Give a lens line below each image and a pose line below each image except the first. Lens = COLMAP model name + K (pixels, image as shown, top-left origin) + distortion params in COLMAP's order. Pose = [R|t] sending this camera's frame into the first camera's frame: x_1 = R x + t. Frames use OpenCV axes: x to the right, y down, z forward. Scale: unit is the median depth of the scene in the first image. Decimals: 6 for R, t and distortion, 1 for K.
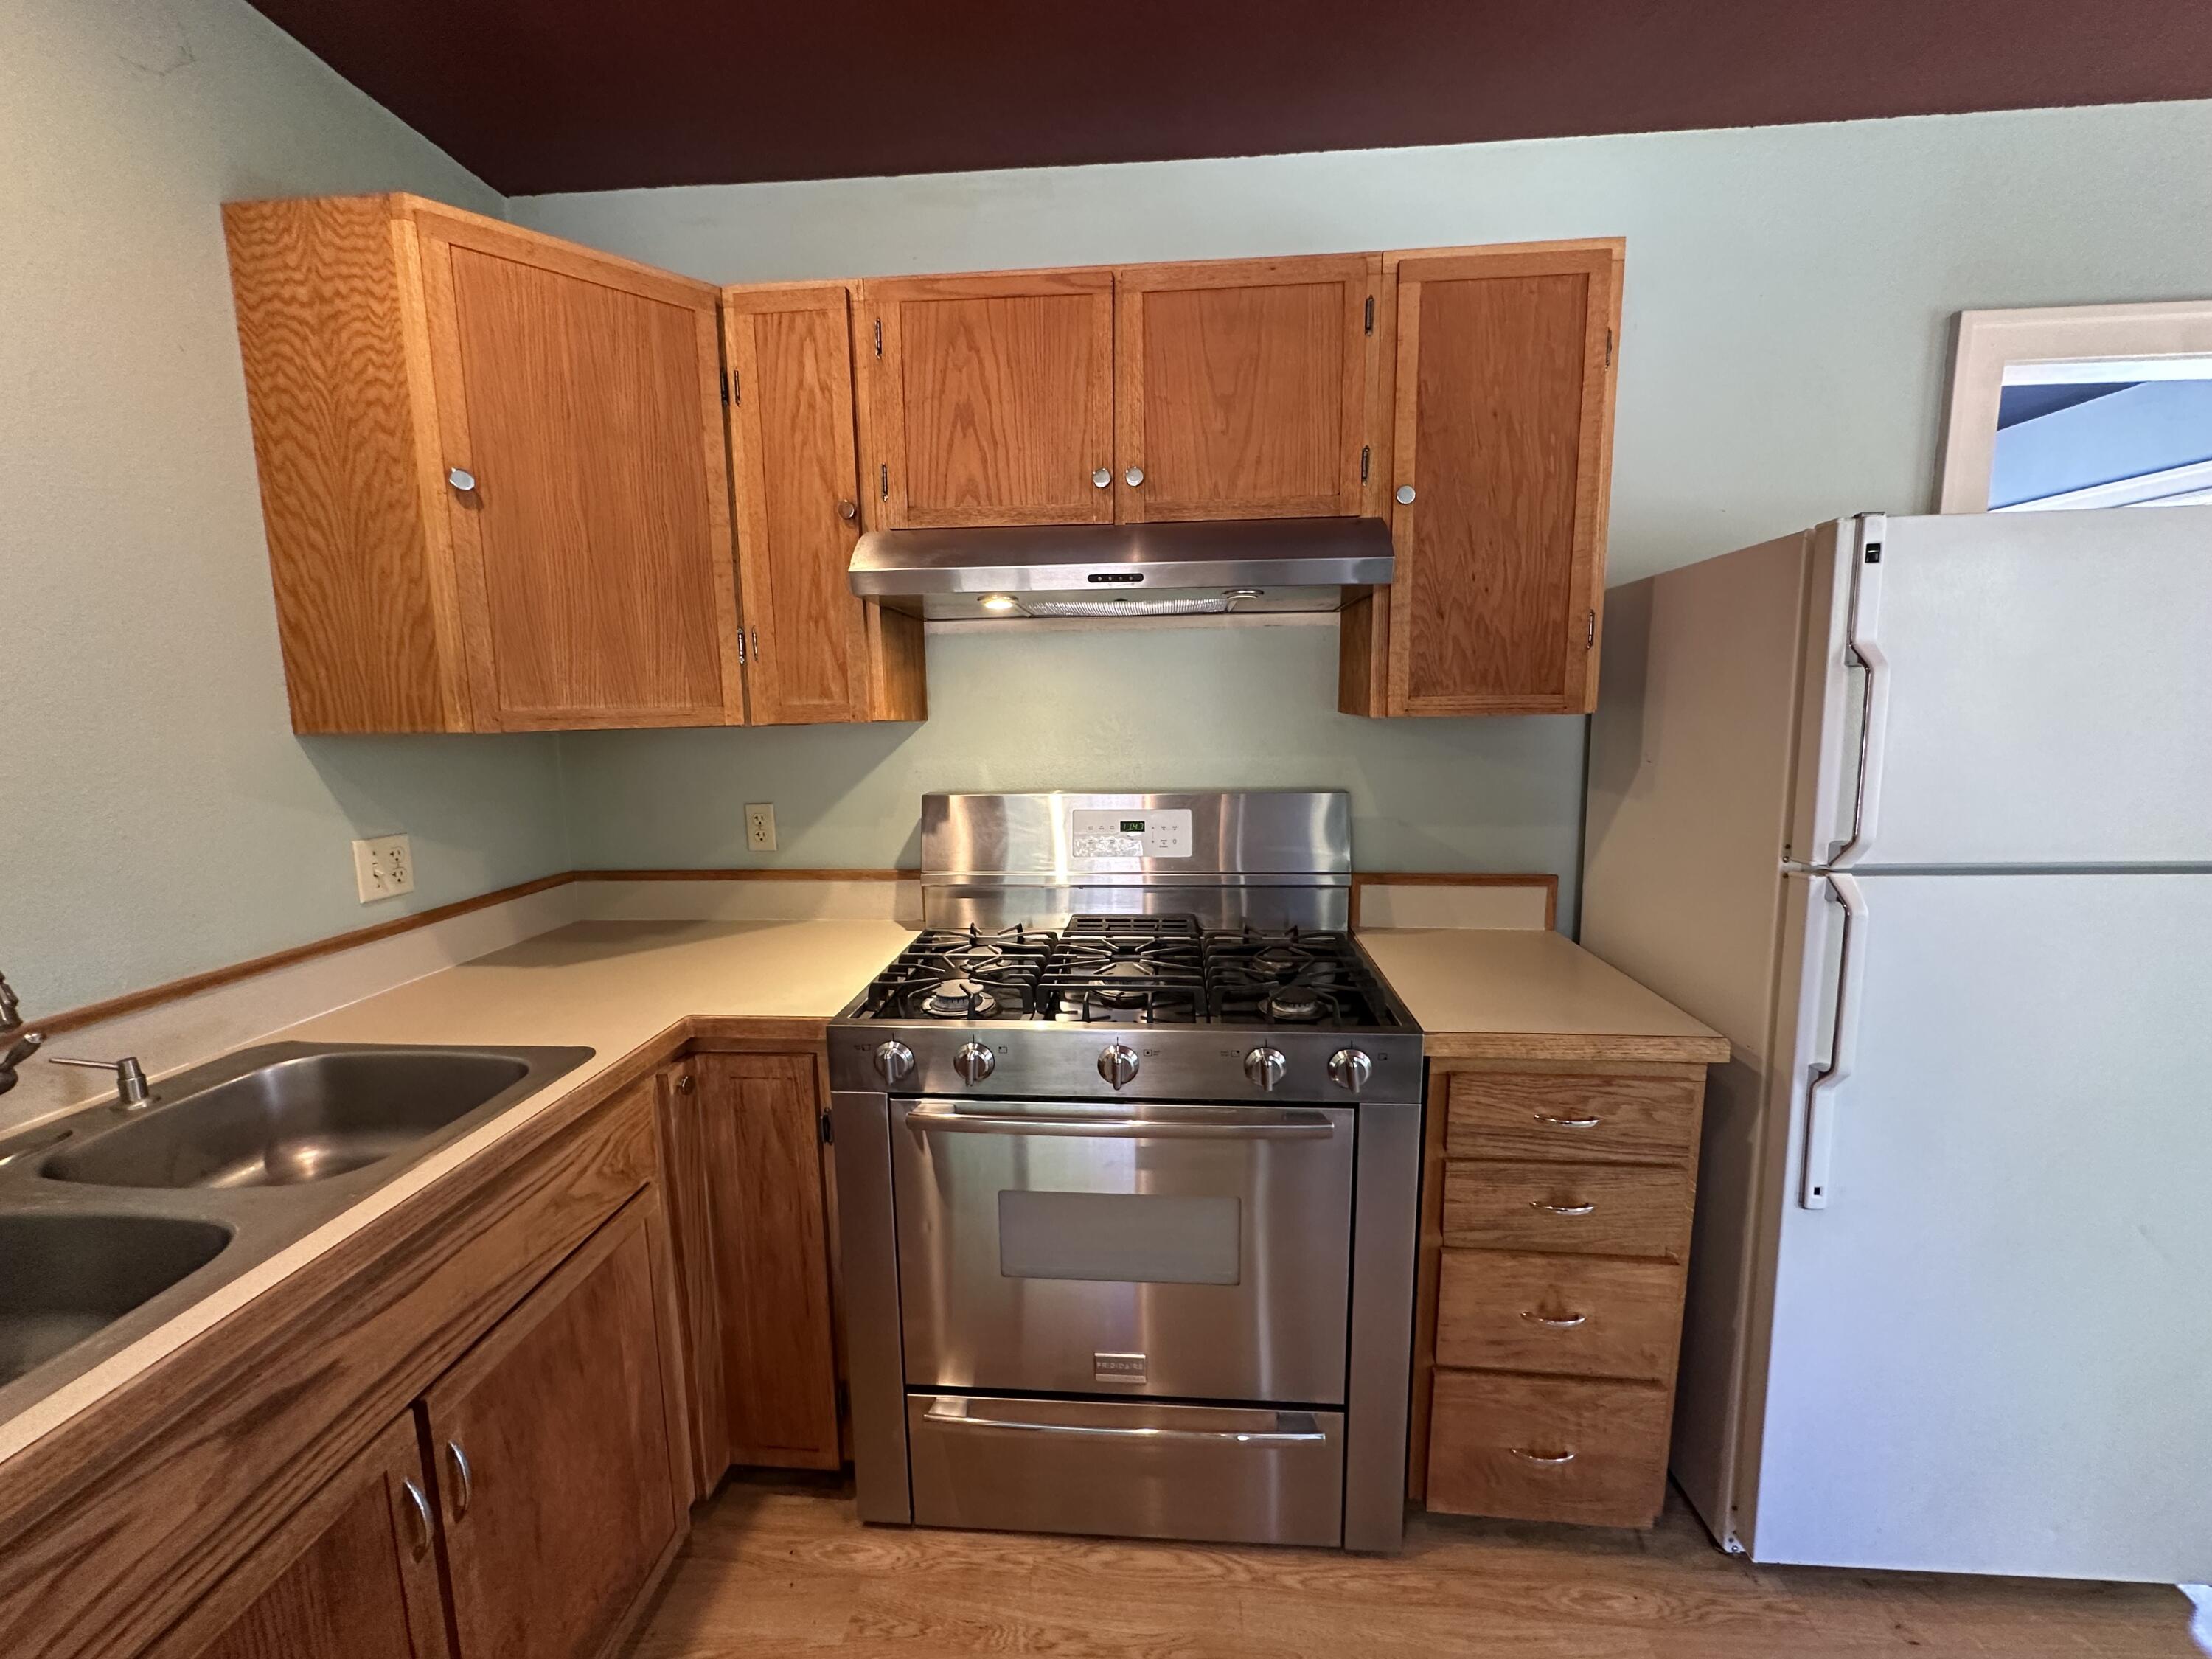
lens RADIAL K [[880.2, 0, 1105.0], [0, 880.2, 828.8], [0, 0, 1]] dist [-0.002475, 0.000424]
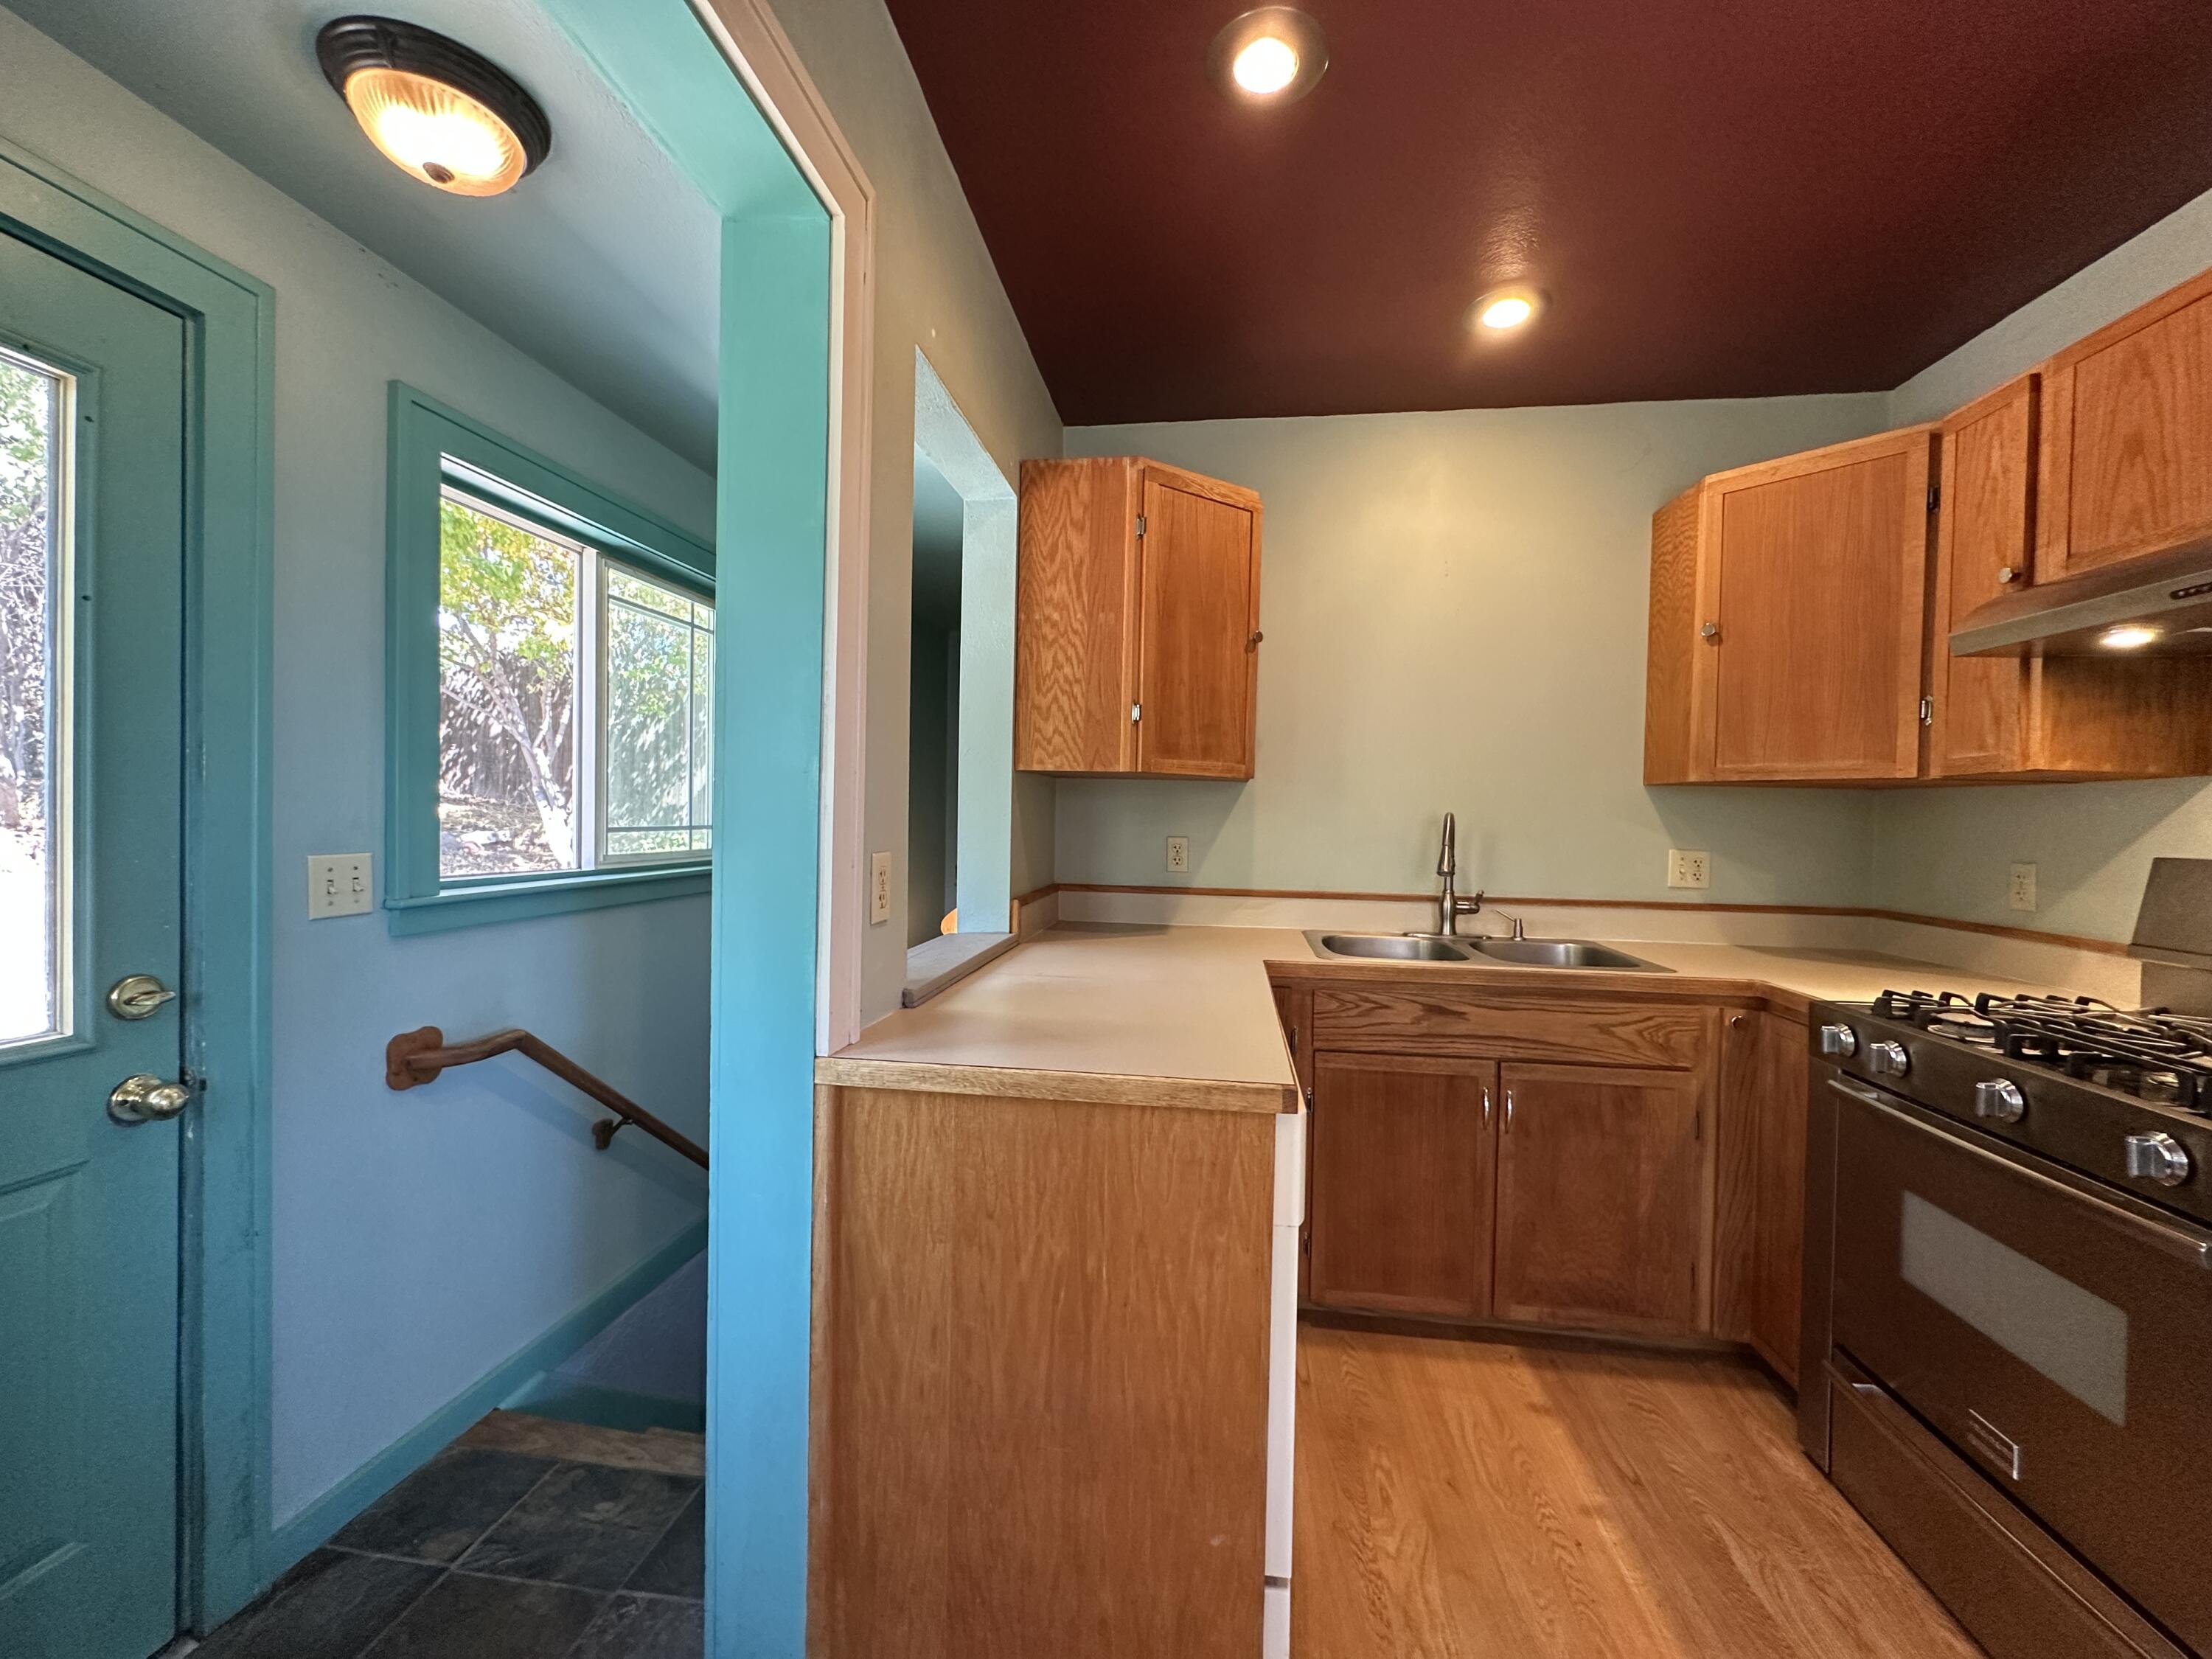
lens RADIAL K [[880.2, 0, 1105.0], [0, 880.2, 828.8], [0, 0, 1]] dist [-0.002475, 0.000424]
pose [[-0.068433, 0.029494, -0.997220, 0.970625], [-0.159751, 0.986341, 0.040135, 0.086780], [0.984782, 0.162054, -0.062786, 0.033204]]
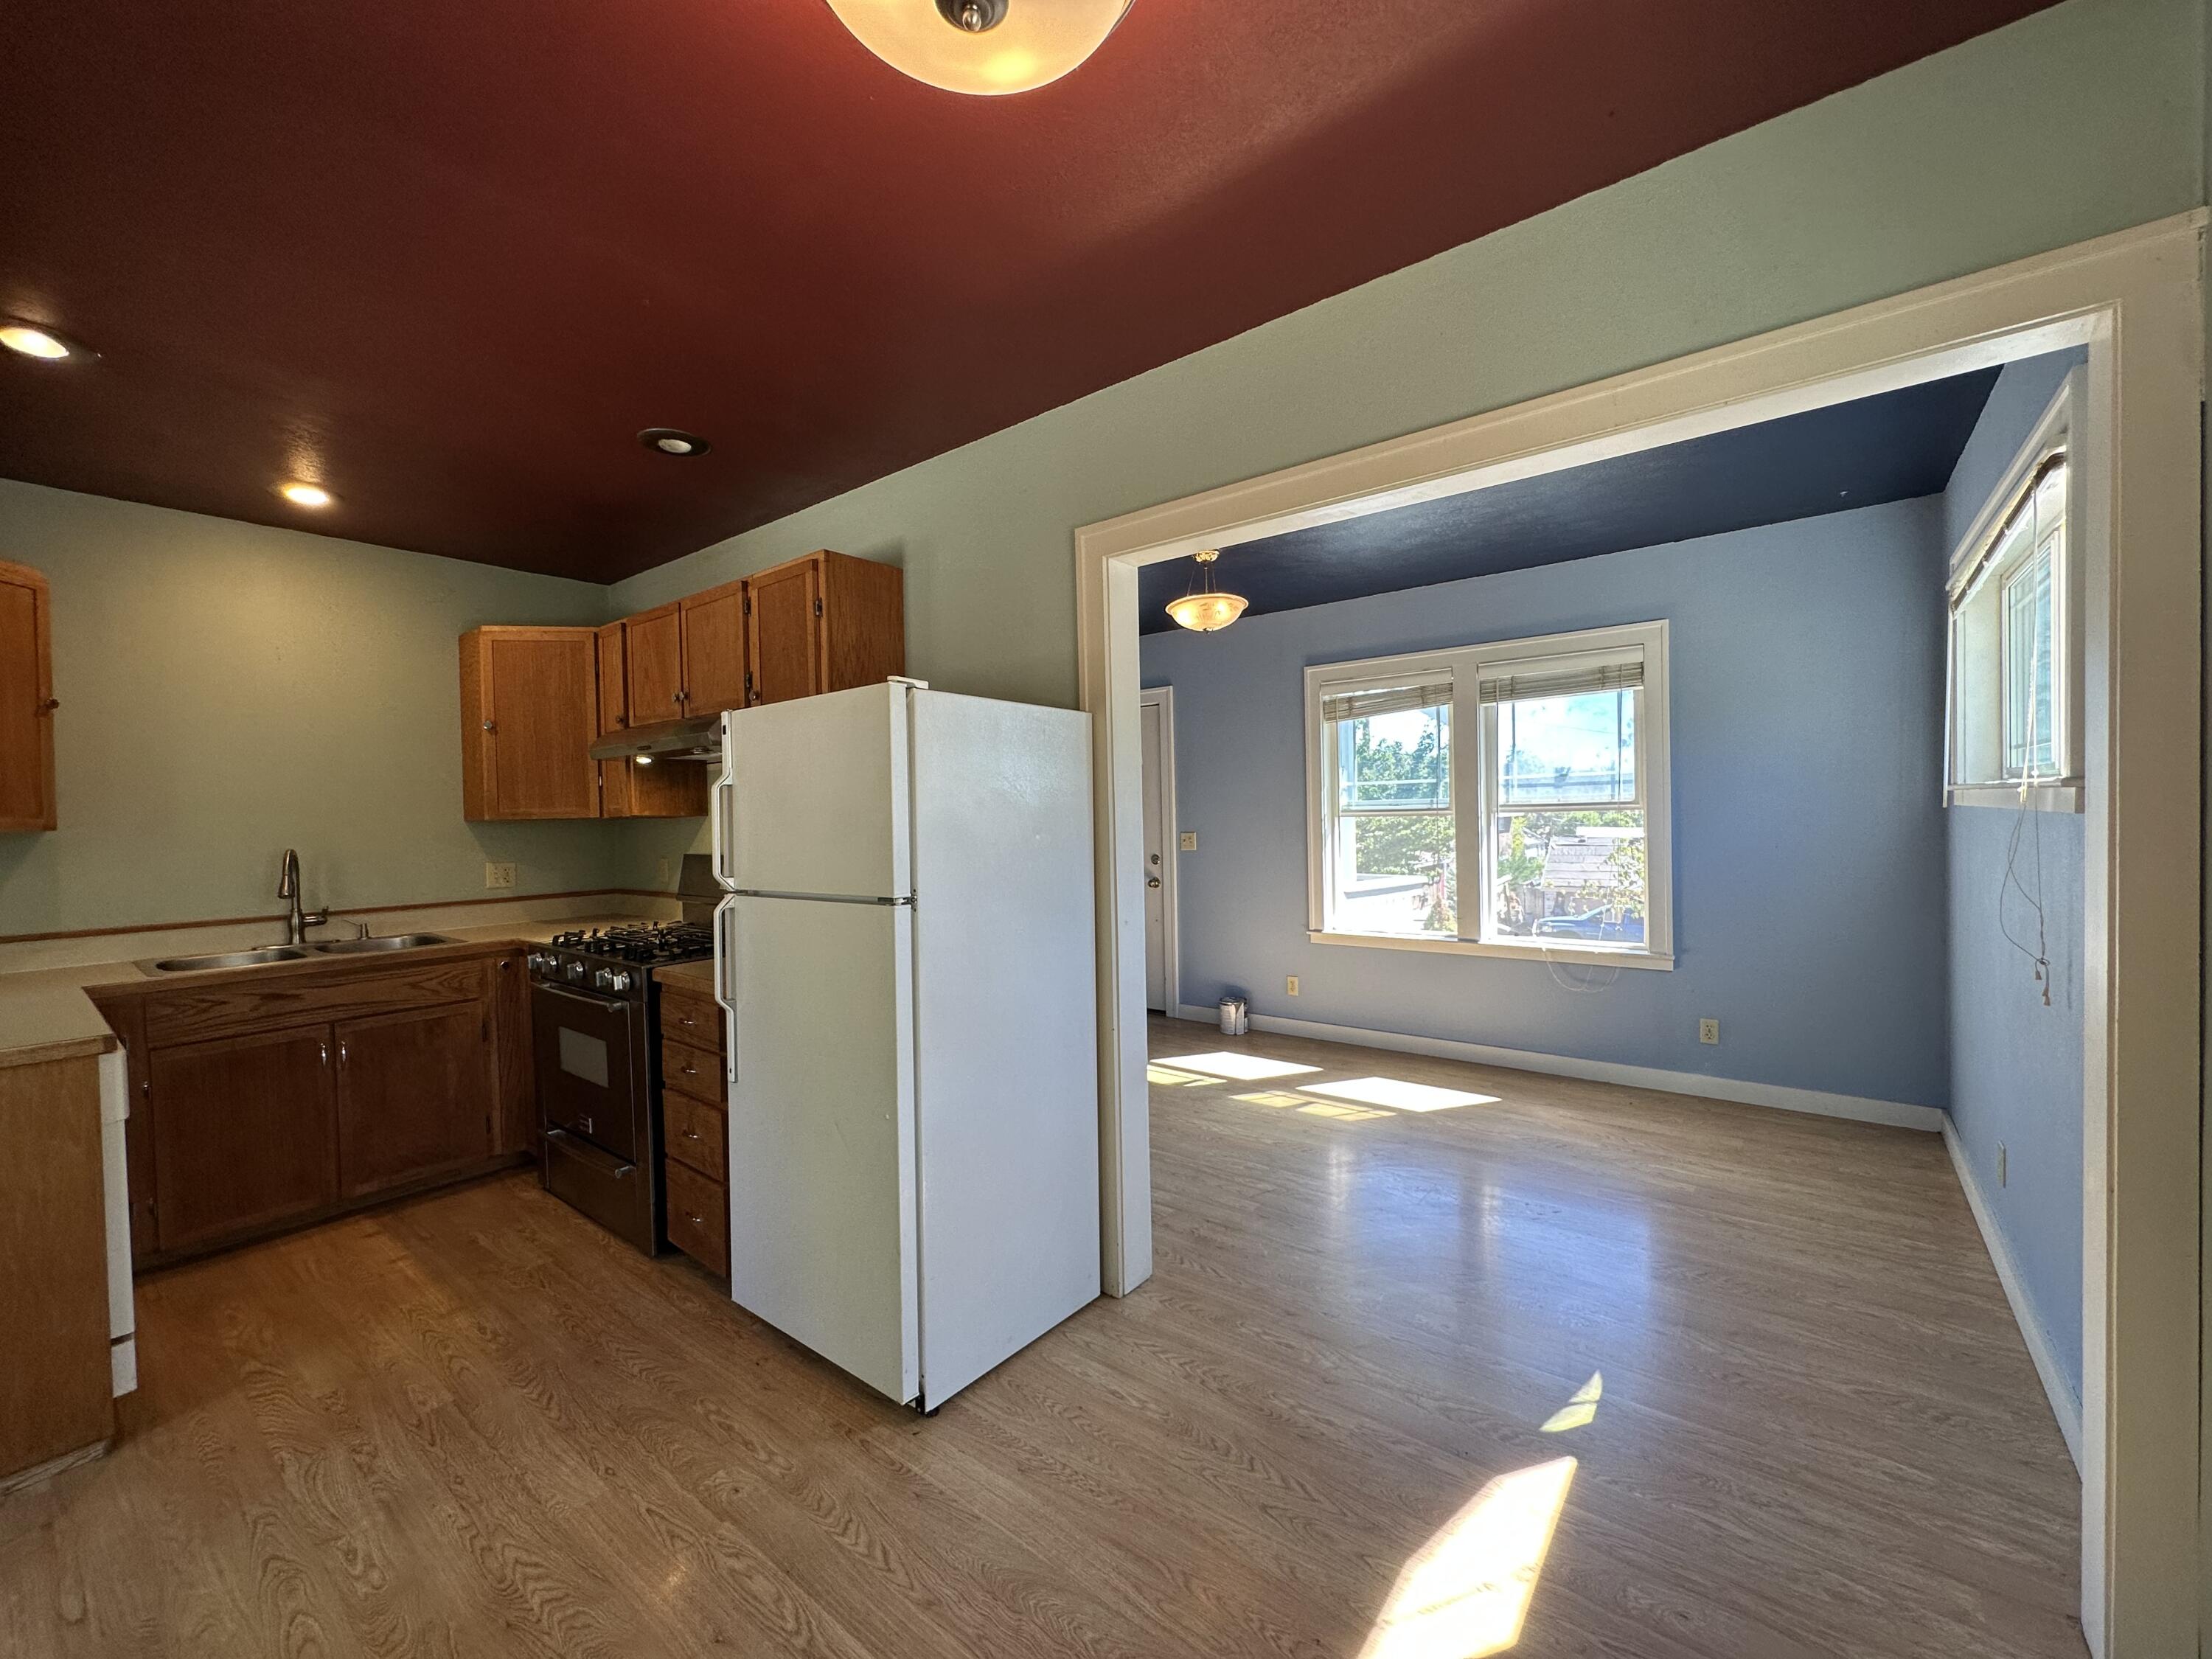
lens RADIAL K [[880.2, 0, 1105.0], [0, 880.2, 828.8], [0, 0, 1]] dist [-0.002475, 0.000424]
pose [[0.829048, 0.006565, -0.559138, 2.169810], [-0.069186, 0.993452, -0.090919, 0.024646], [0.554880, 0.114061, 0.824074, -0.110286]]
